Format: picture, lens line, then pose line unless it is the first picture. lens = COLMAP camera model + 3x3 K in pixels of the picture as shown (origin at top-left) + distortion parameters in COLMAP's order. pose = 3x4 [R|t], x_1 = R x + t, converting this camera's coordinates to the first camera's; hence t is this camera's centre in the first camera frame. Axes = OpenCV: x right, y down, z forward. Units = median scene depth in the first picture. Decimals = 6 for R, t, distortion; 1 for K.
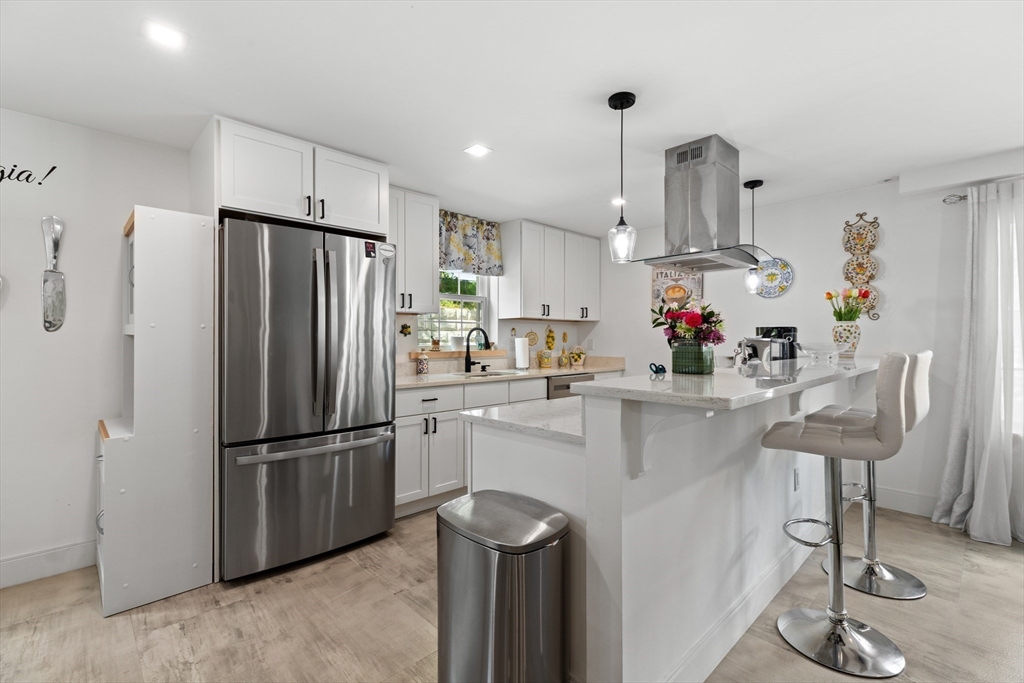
lens RADIAL K [[459.2, 0, 512.0], [0, 459.2, 337.8], [0, 0, 1]] dist [0.006702, -0.000255]
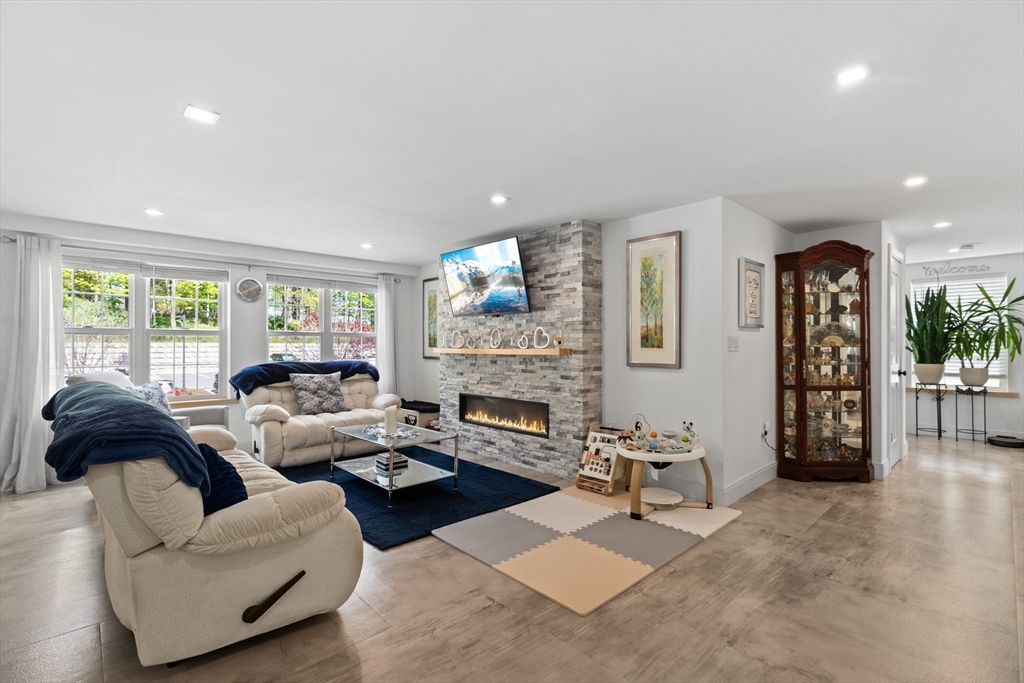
lens RADIAL K [[459.1, 0, 512.9], [0, 459.1, 343.9], [0, 0, 1]] dist [0.001106, 0.000142]
pose [[0.004130, 0.004497, 0.999981, -0.303164], [-0.001146, 0.999989, -0.004492, -0.002024], [-0.999991, -0.001127, 0.004135, -0.394911]]
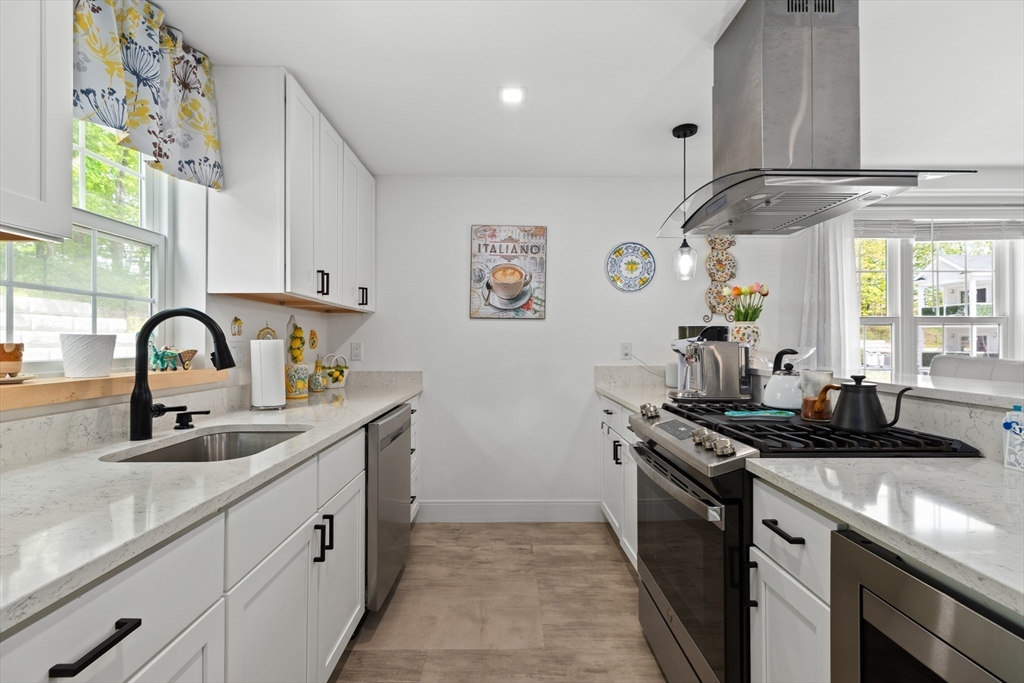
lens RADIAL K [[454.9, 0, 510.6], [0, 454.9, 341.6], [0, 0, 1]] dist [0.001582, -0.000324]
pose [[0.684530, 0.002367, 0.728981, -0.189529], [-0.002390, 0.999997, -0.001002, 0.002894], [-0.728981, -0.001056, 0.684534, 0.696175]]
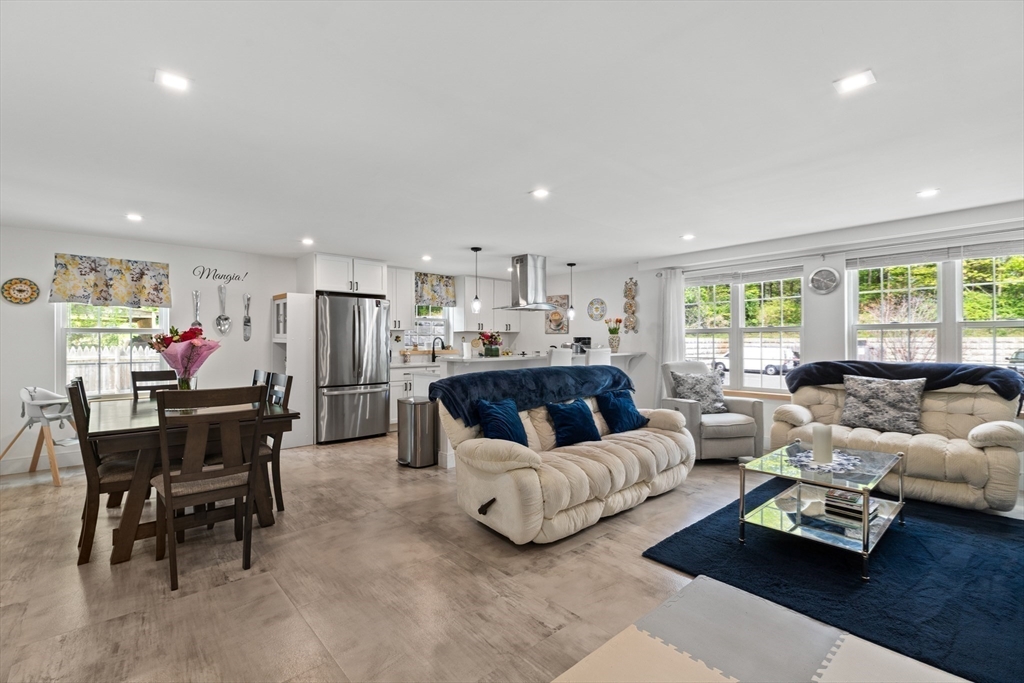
lens RADIAL K [[459.1, 0, 512.9], [0, 459.1, 343.9], [0, 0, 1]] dist [0.001106, 0.000142]
pose [[0.999645, -0.003217, -0.026445, 0.318582], [0.003364, 0.999979, 0.005486, -0.006062], [0.026426, -0.005573, 0.999635, -0.954597]]
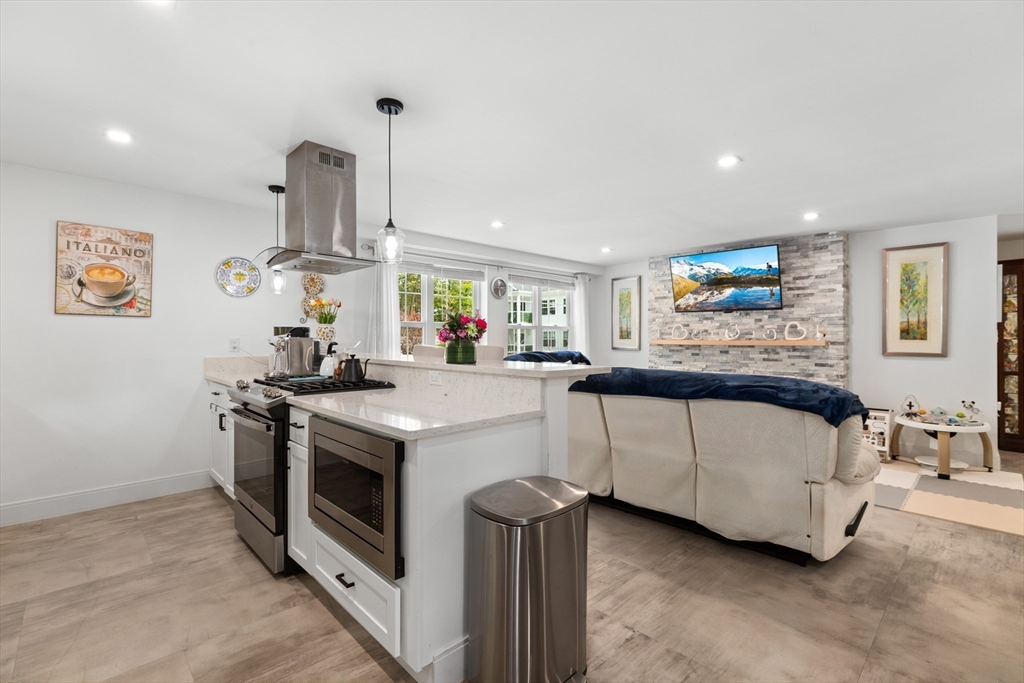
lens RADIAL K [[454.1, 0, 513.8], [0, 454.1, 337.7], [0, 0, 1]] dist [0.001516, 0.000008]
pose [[-0.006194, 0.001976, 0.999979, -0.499843], [-0.003153, 0.999993, -0.001996, 0.002558], [-0.999976, -0.003166, -0.006188, 0.464103]]
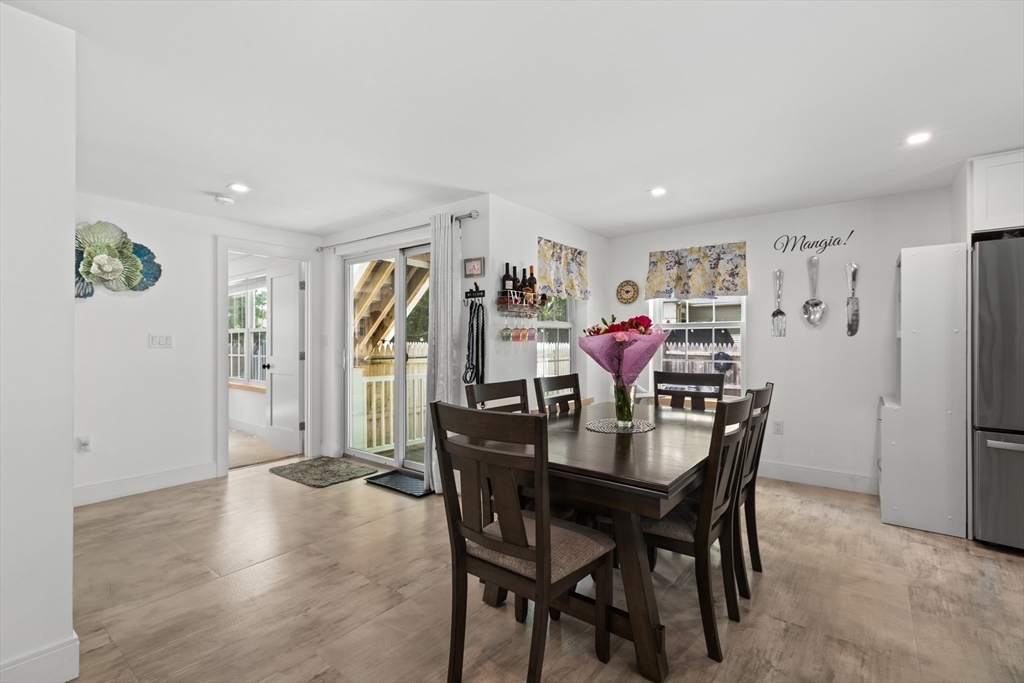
lens RADIAL K [[454.9, 0, 510.6], [0, 454.9, 341.6], [0, 0, 1]] dist [0.001582, -0.000324]
pose [[0.144189, 0.001925, -0.989548, 0.261425], [0.002326, 0.999995, 0.002284, -0.000811], [0.989547, -0.002631, 0.144184, -0.261721]]
